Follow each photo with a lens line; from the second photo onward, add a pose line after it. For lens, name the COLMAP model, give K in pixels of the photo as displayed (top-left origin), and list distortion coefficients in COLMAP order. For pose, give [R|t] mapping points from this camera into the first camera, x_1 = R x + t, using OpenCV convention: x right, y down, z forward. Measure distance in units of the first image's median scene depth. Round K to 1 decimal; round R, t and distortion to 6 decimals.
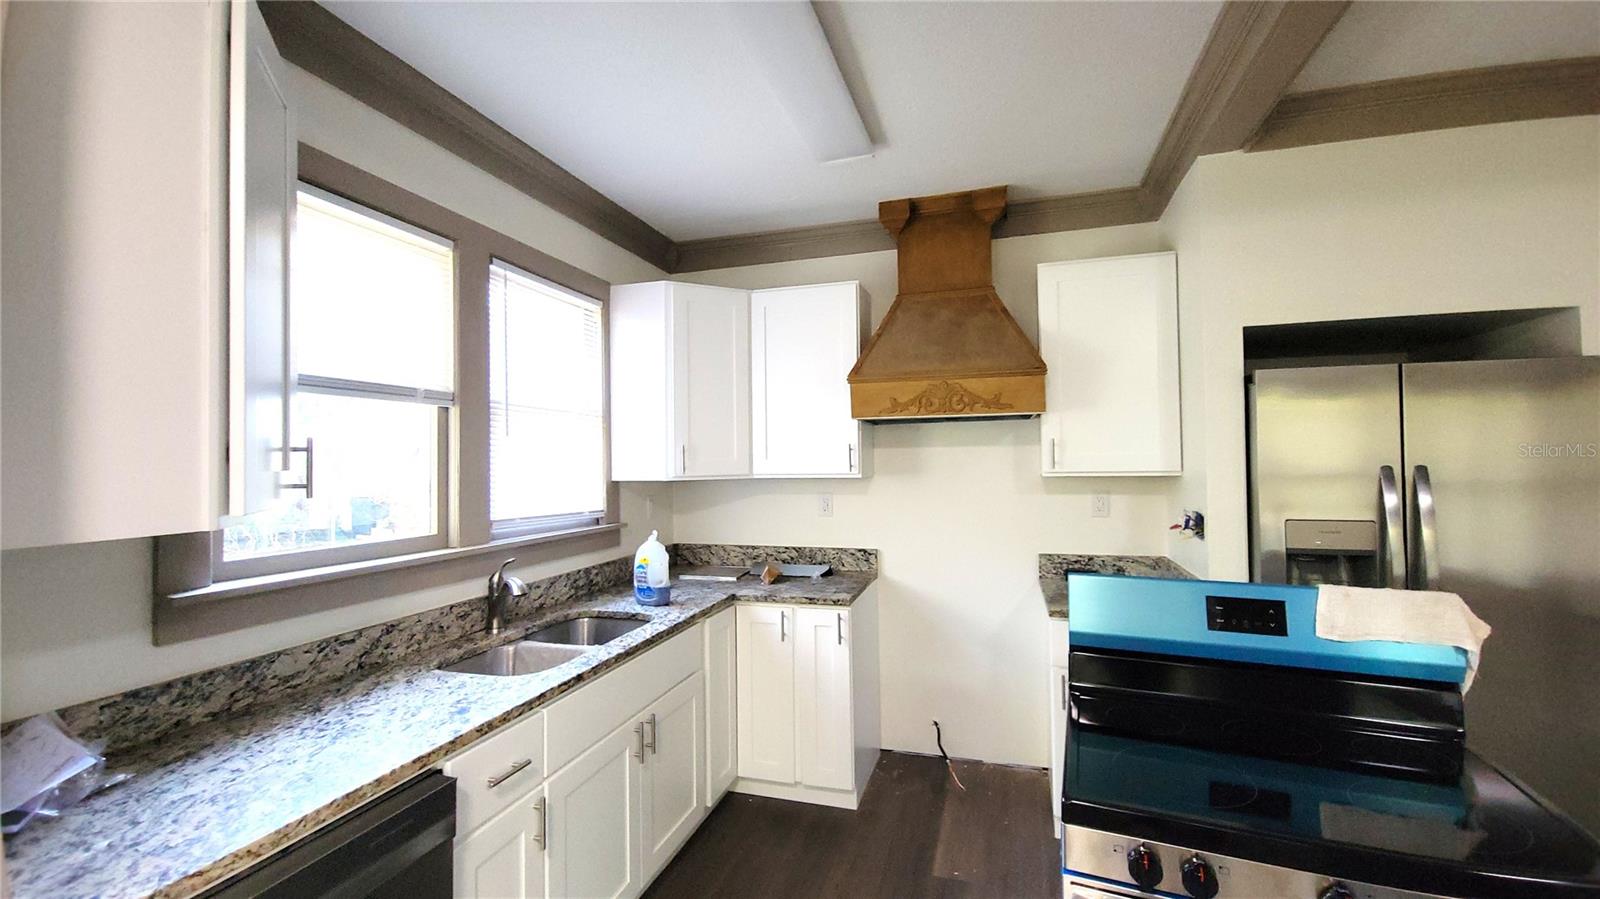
lens RADIAL K [[650.2, 0, 812.6], [0, 650.2, 444.8], [0, 0, 1]] dist [0.010551, -0.008319]
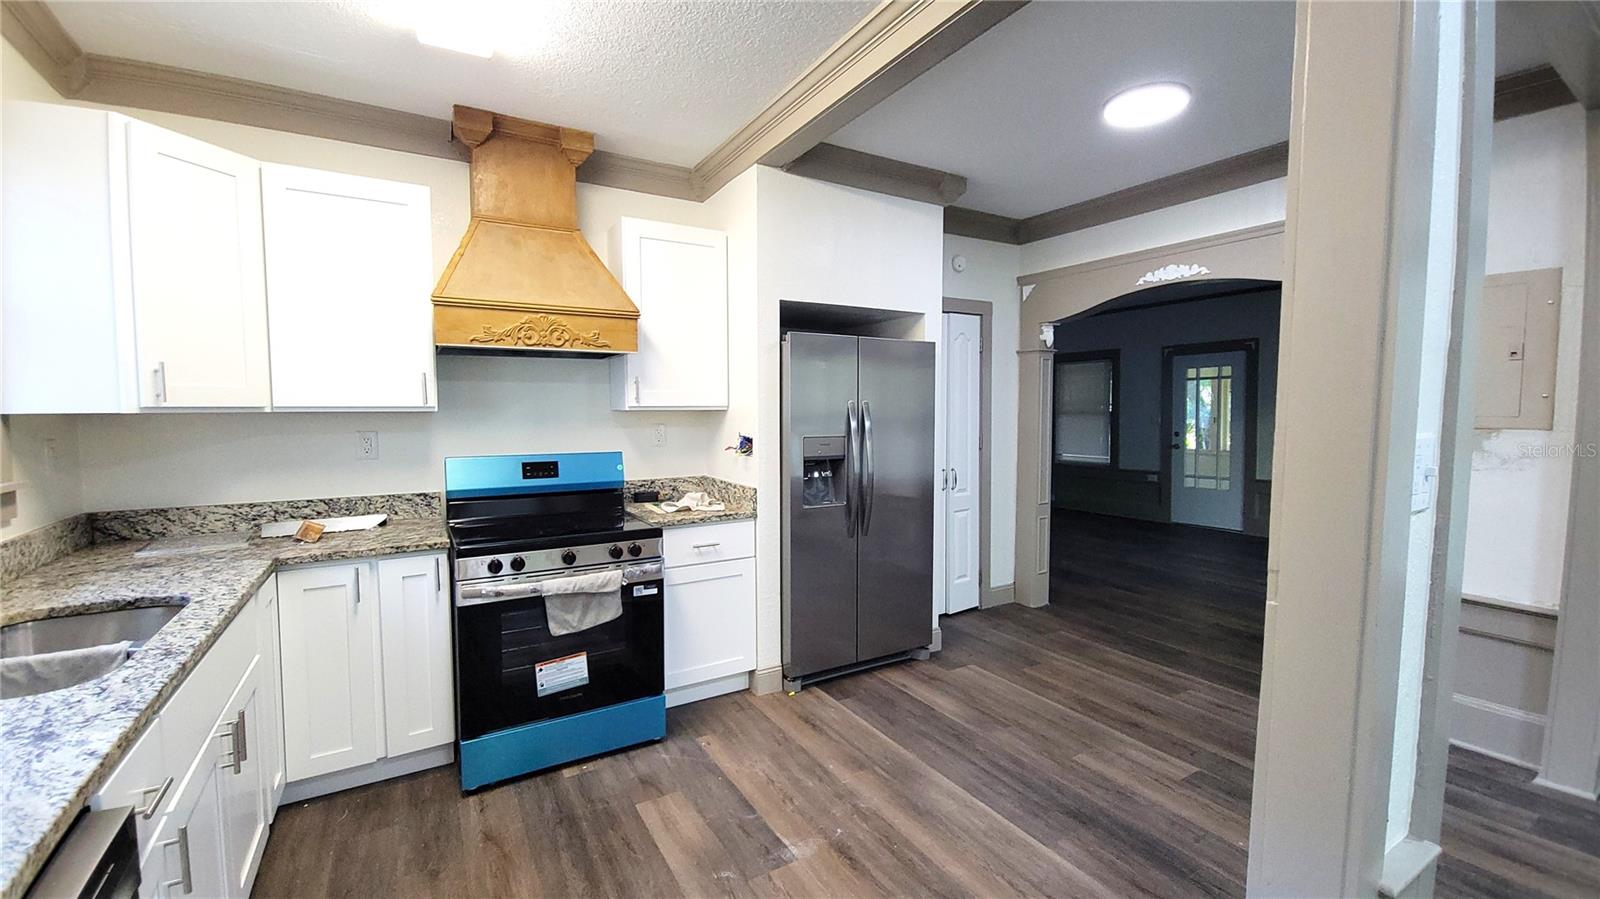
lens RADIAL K [[650.2, 0, 811.9], [0, 650.2, 446.8], [0, 0, 1]] dist [0.010551, -0.008319]
pose [[0.668825, -0.032470, 0.742710, -0.299064], [-0.022518, 0.997703, 0.063895, 0.035917], [-0.743079, -0.059458, 0.666557, 0.010783]]
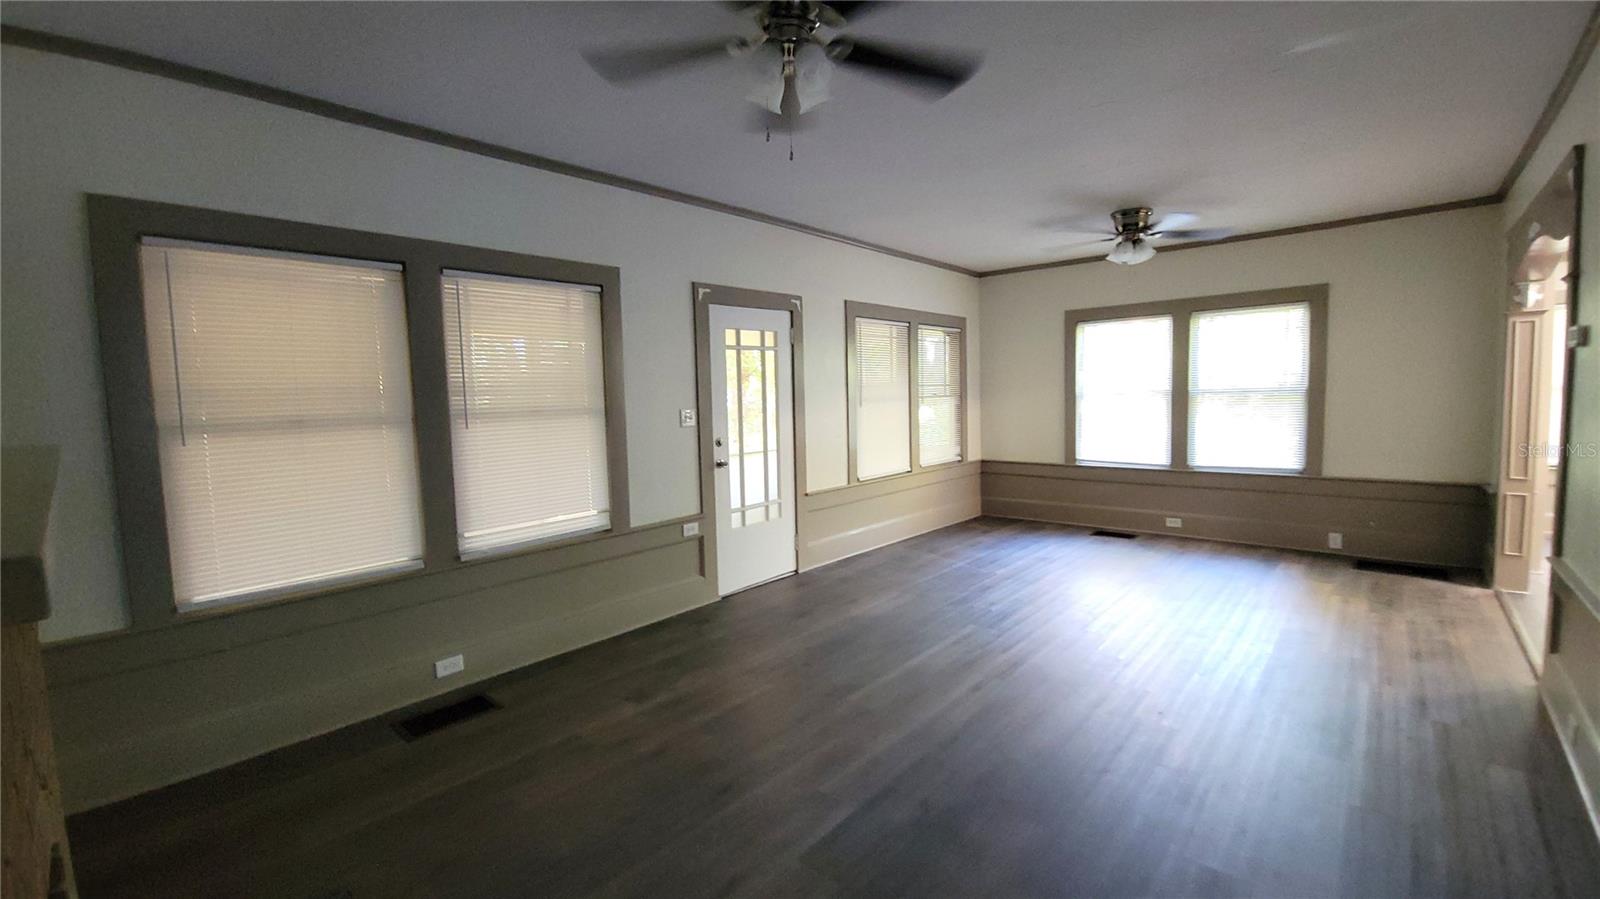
lens RADIAL K [[650.2, 0, 796.7], [0, 650.2, 445.0], [0, 0, 1]] dist [0.010551, -0.008319]
pose [[-0.896223, 0.000994, 0.443602, 2.224048], [0.027140, 0.998247, 0.052595, 0.054218], [-0.442772, 0.059176, -0.894679, 2.304526]]
